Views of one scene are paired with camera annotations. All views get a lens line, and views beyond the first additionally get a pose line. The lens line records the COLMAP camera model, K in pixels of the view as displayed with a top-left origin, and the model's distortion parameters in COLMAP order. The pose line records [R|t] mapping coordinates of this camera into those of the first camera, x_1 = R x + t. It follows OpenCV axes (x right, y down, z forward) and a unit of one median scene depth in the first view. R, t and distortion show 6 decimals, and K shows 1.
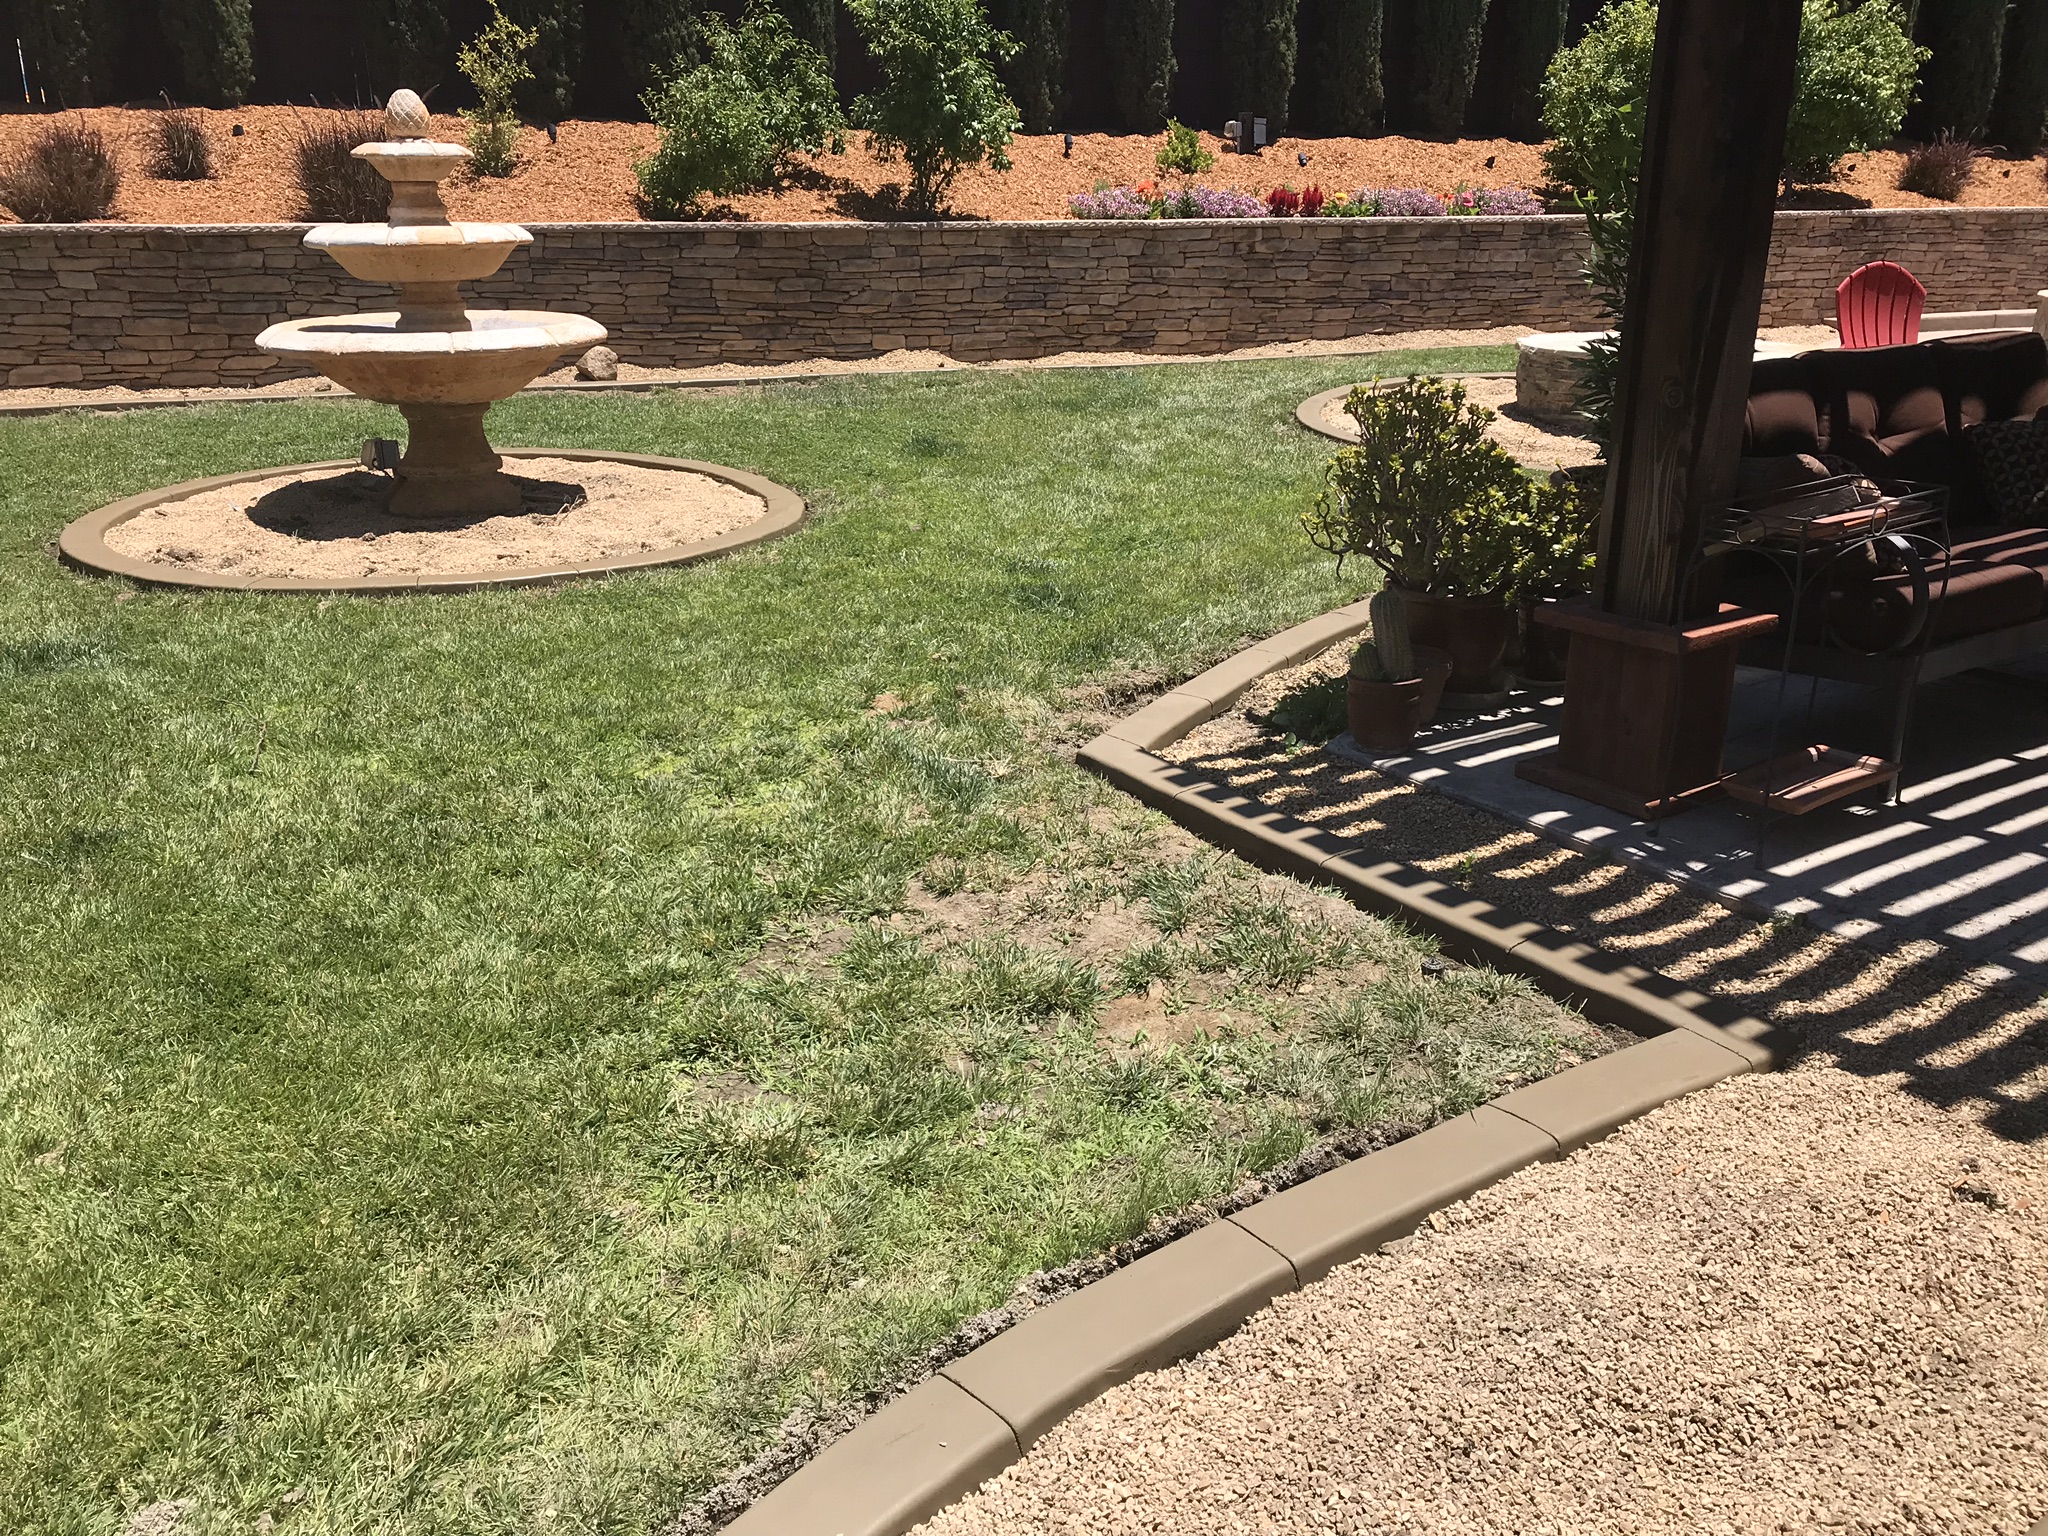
lens RADIAL K [[1723.0, 0, 1012.7], [0, 1723.0, 759.1], [0, 0, 1]] dist [0.024586, -0.022919]
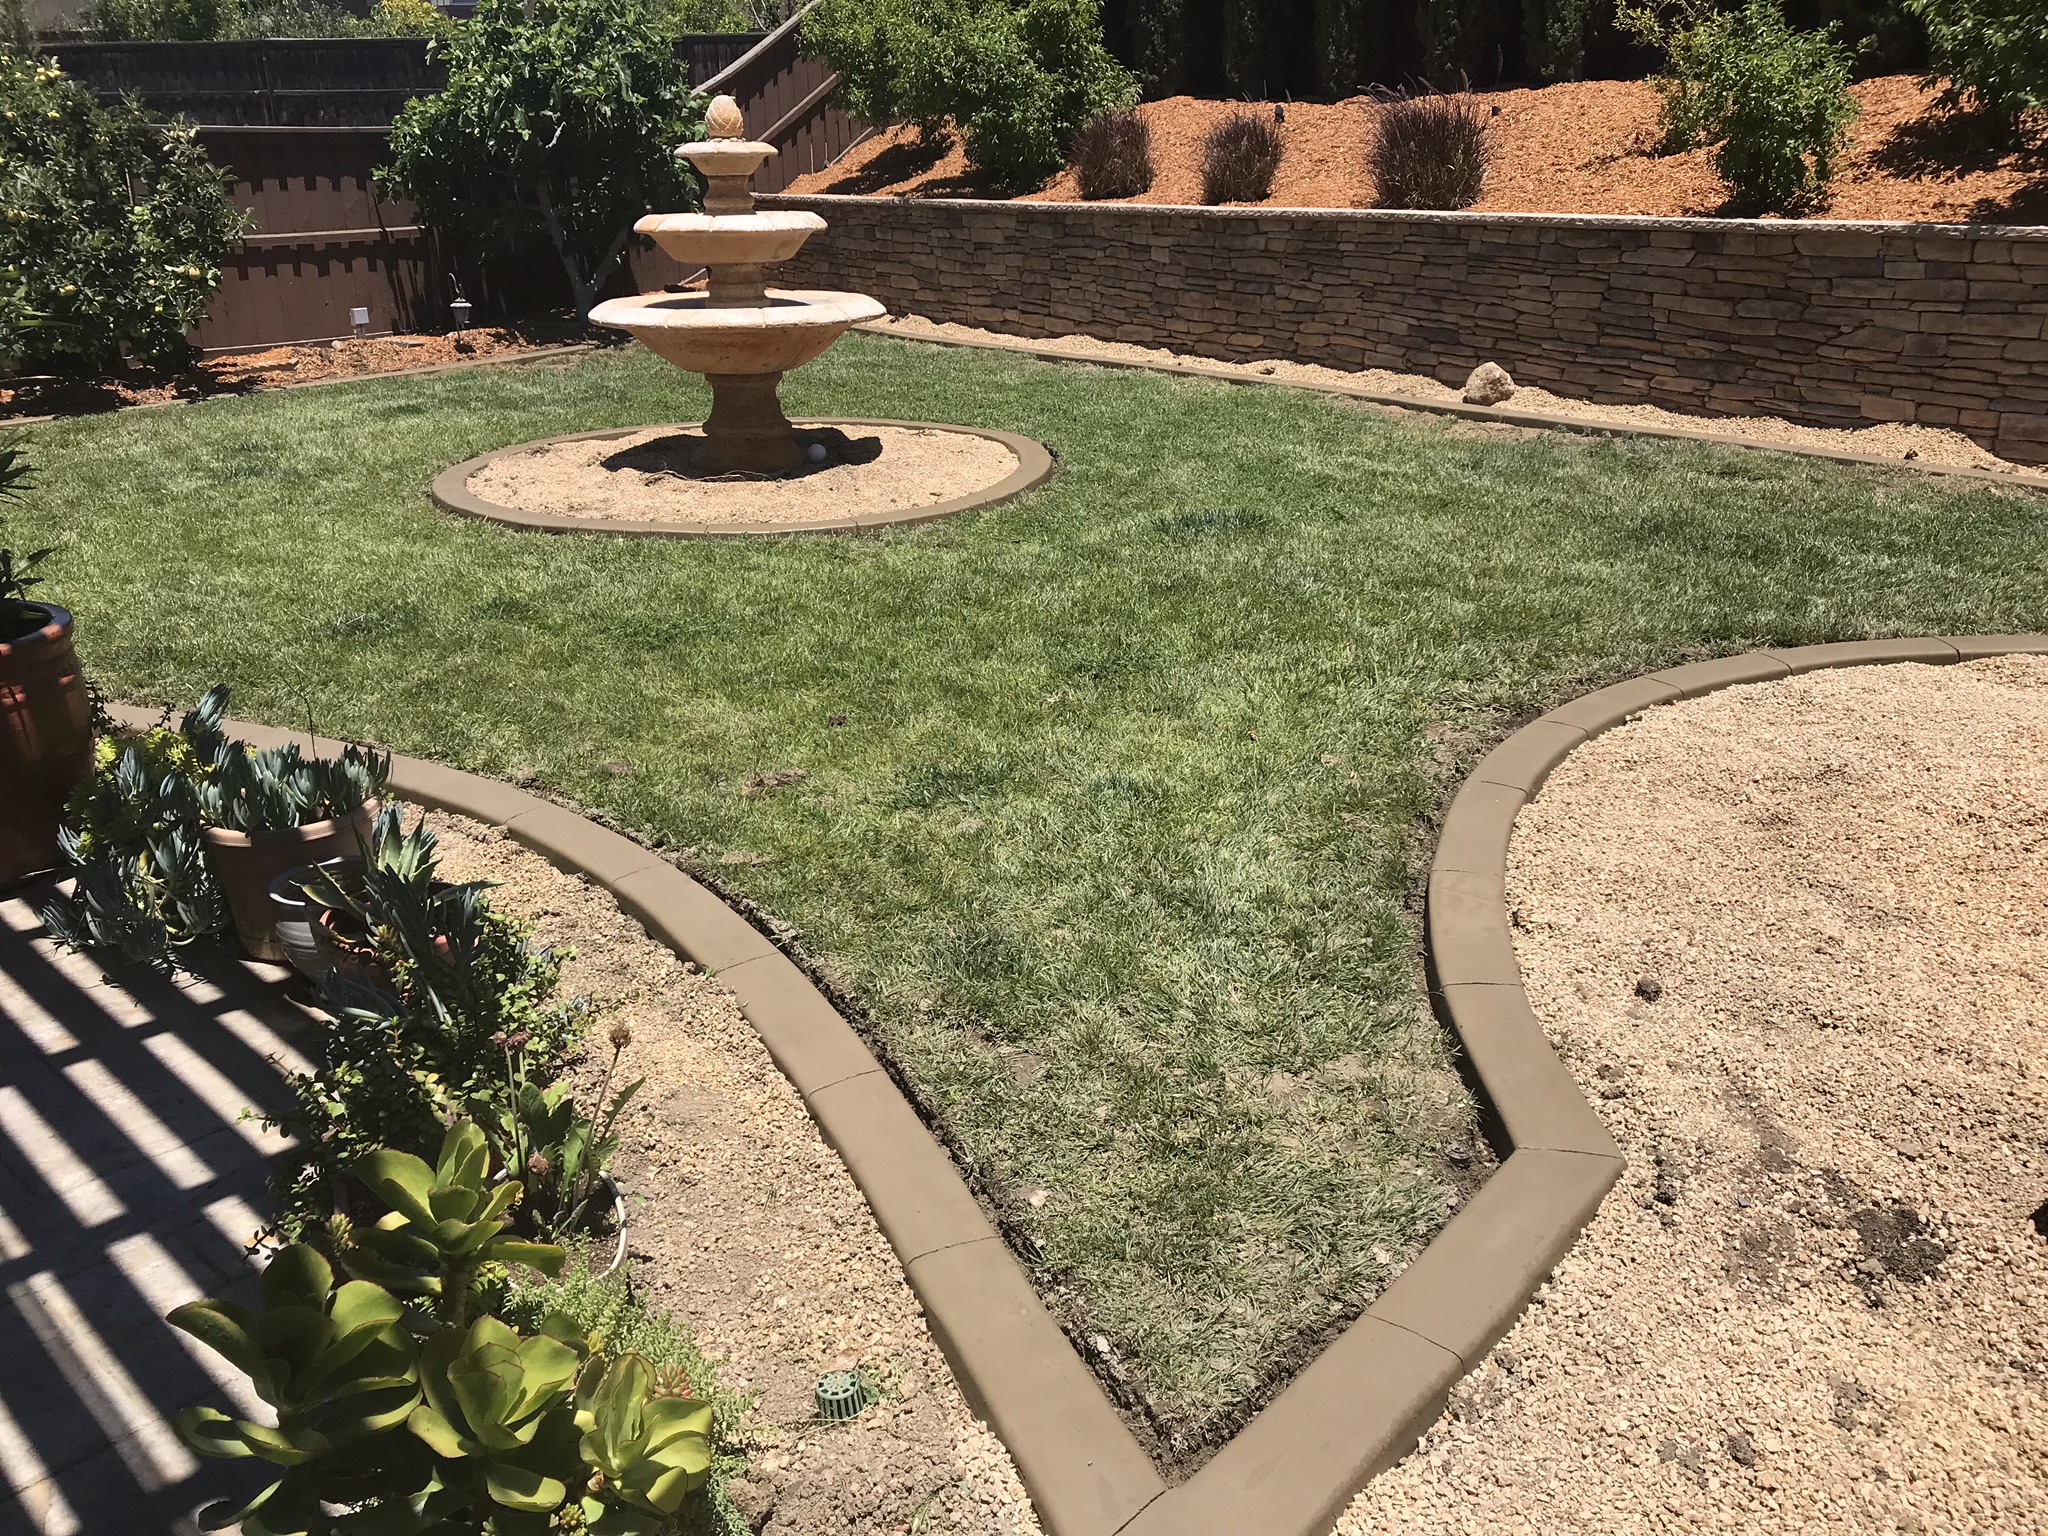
lens RADIAL K [[1723.0, 0, 1015.6], [0, 1723.0, 777.8], [0, 0, 1]] dist [0.024586, -0.022919]
pose [[0.205219, 0.327720, -0.922217, 0.529776], [-0.299701, 0.918049, 0.259547, -0.194018], [0.931700, 0.223126, 0.286620, 0.564980]]
